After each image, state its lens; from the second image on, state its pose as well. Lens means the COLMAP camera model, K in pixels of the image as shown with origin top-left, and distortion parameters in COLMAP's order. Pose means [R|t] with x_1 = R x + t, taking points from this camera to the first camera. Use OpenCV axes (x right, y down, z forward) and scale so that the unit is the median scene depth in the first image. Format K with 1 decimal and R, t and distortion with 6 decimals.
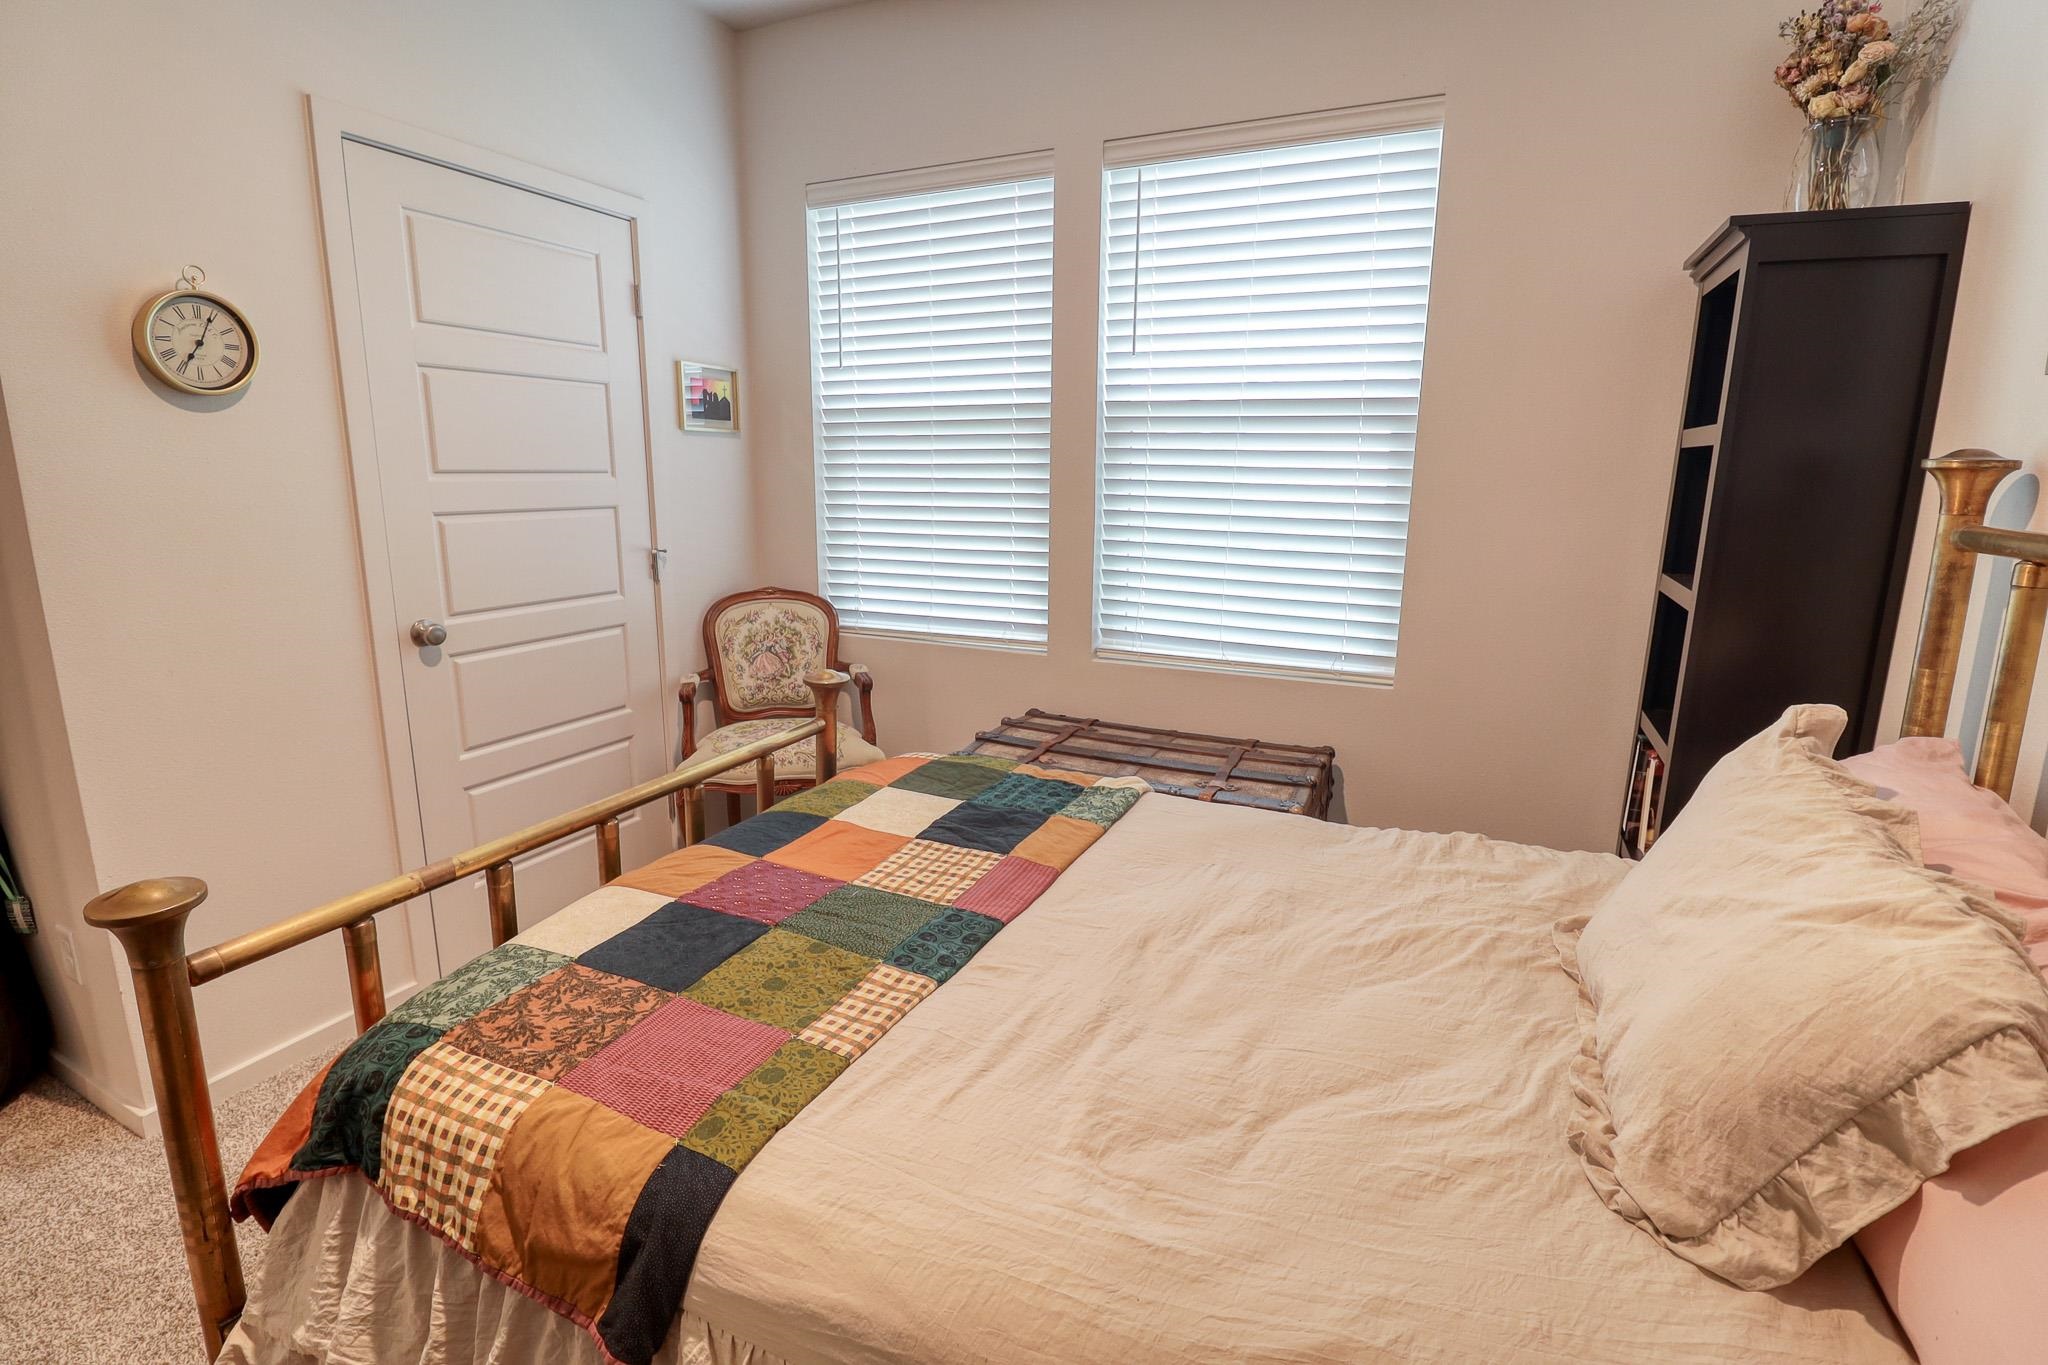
lens RADIAL K [[945.6, 0, 1019.0], [0, 945.6, 669.2], [0, 0, 1]] dist [-0.002466, -0.011347]
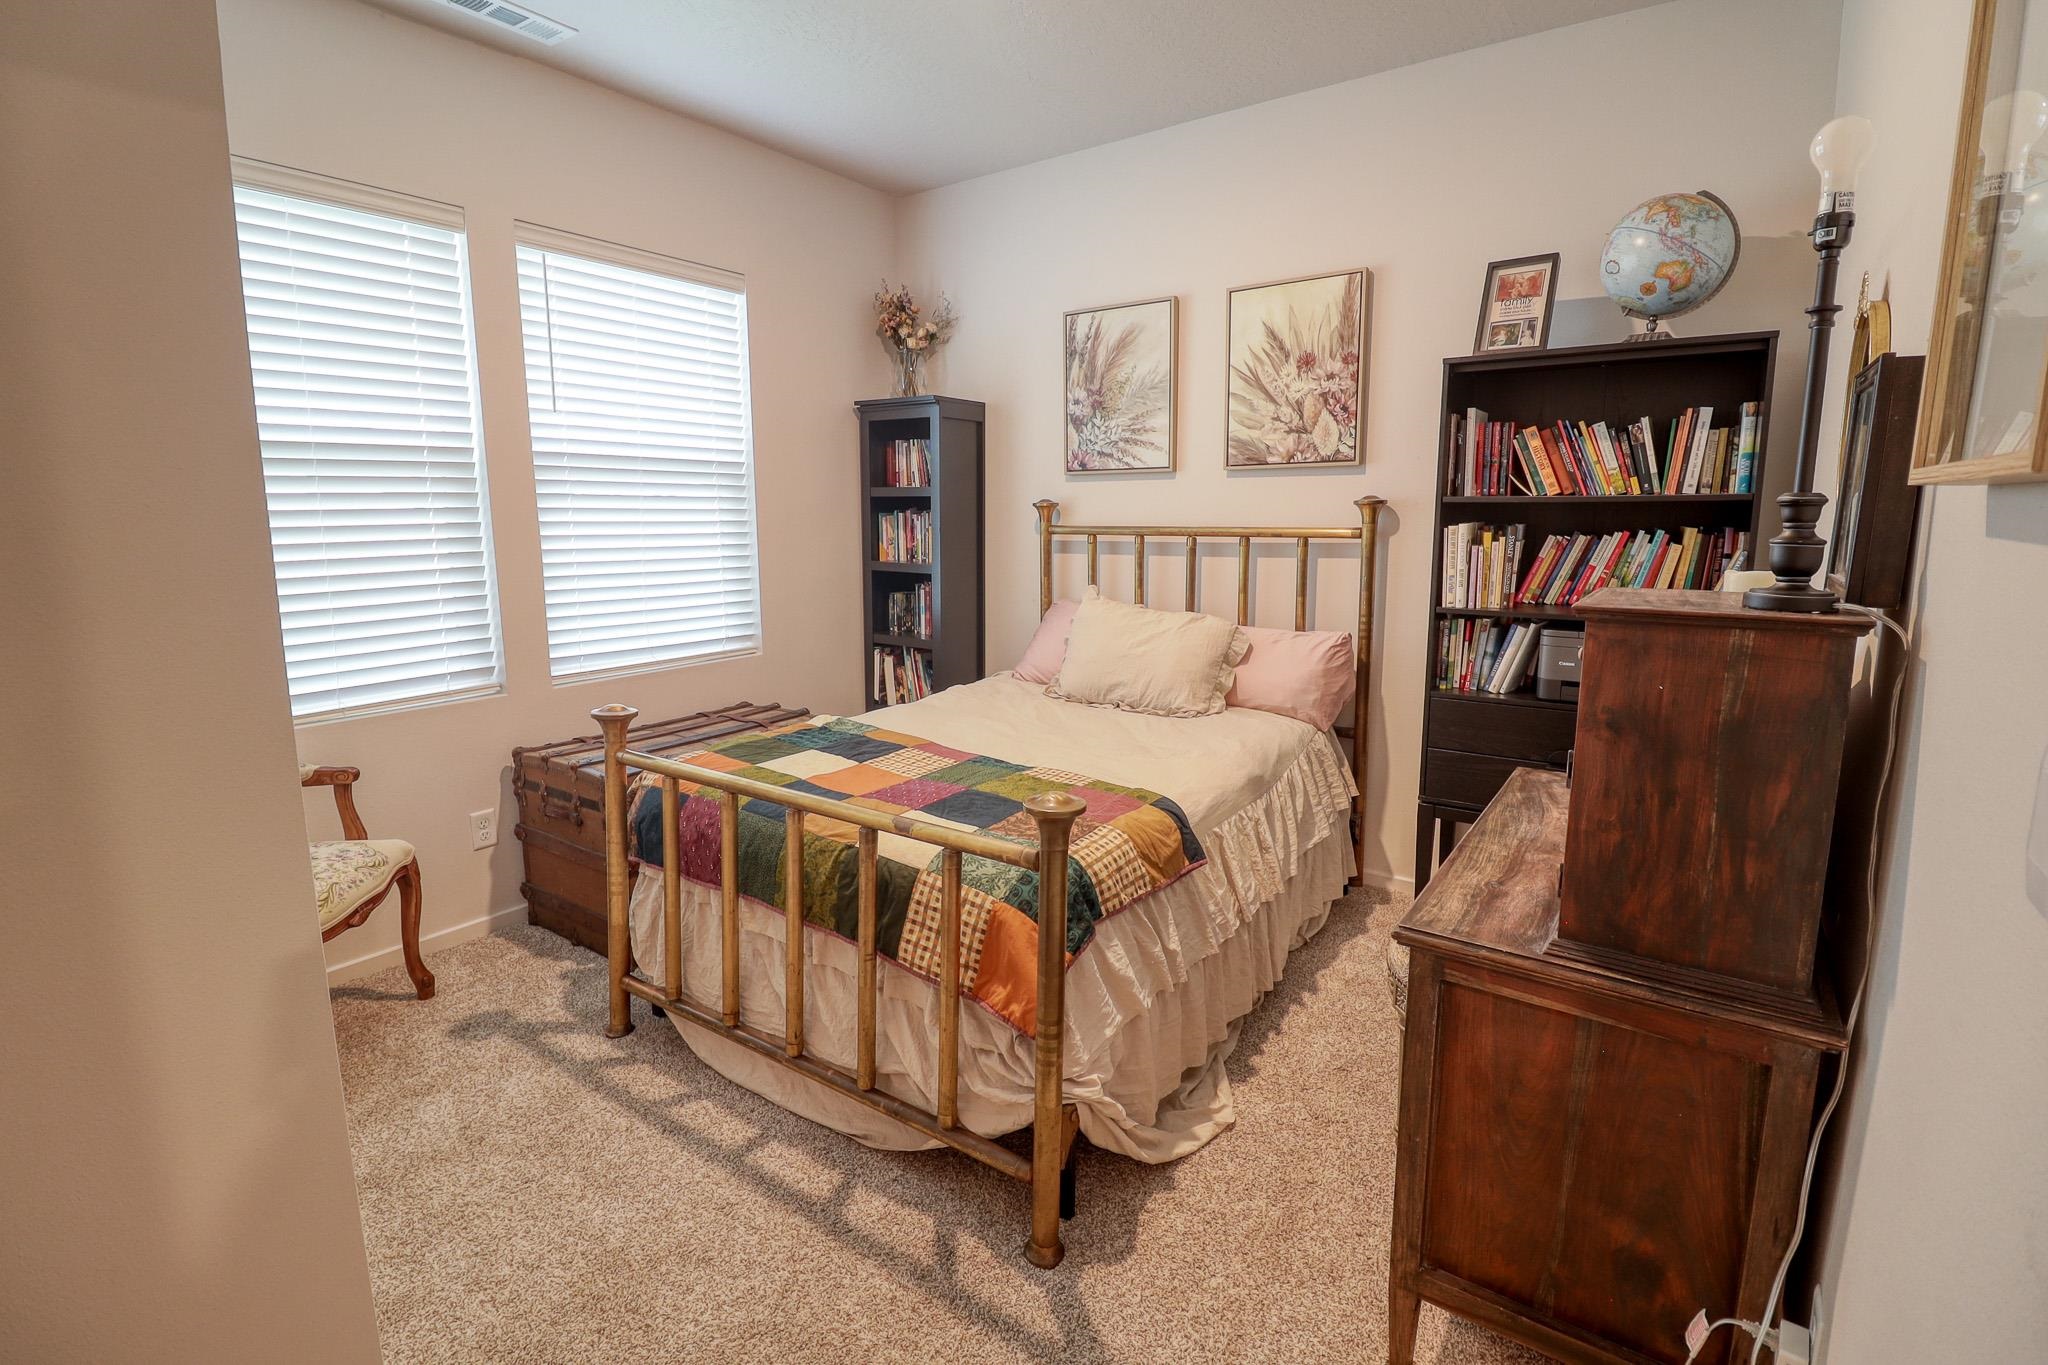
lens RADIAL K [[945.6, 0, 1031.4], [0, 945.6, 679.5], [0, 0, 1]] dist [-0.002466, -0.011347]
pose [[0.165826, -0.186167, 0.968423, -0.976278], [0.205461, 0.966991, 0.150710, -0.076692], [-0.964514, 0.173981, 0.198603, 0.284913]]
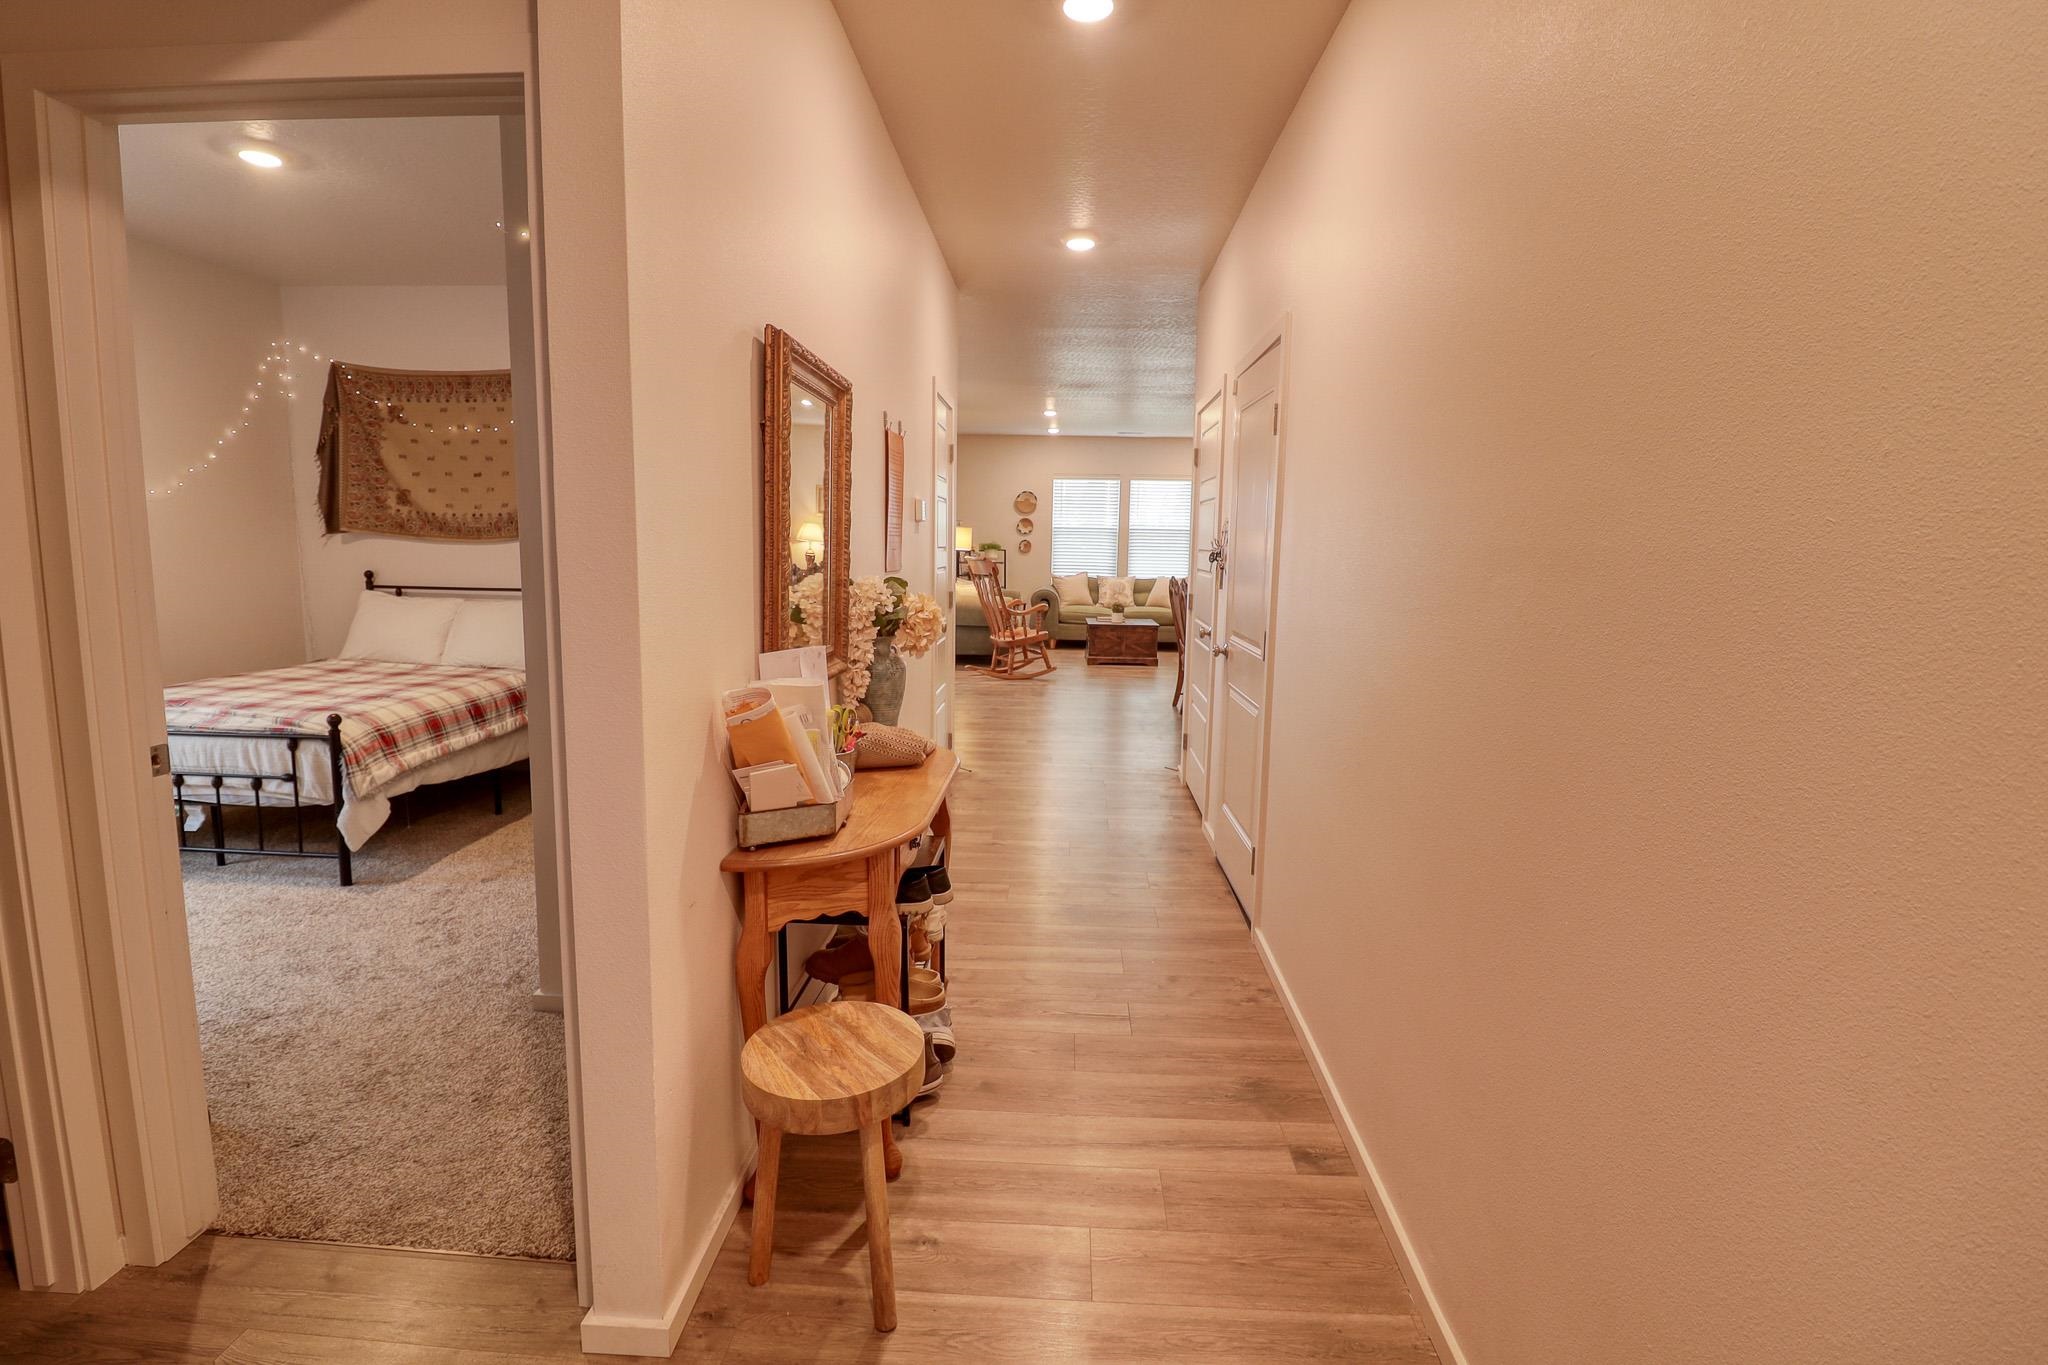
lens RADIAL K [[945.6, 0, 1015.1], [0, 945.6, 663.9], [0, 0, 1]] dist [-0.002466, -0.011347]
pose [[0.925851, -0.038609, 0.375910, -2.265447], [0.068210, 0.995502, -0.065751, 0.657404], [-0.371681, 0.086516, 0.924321, -3.080453]]
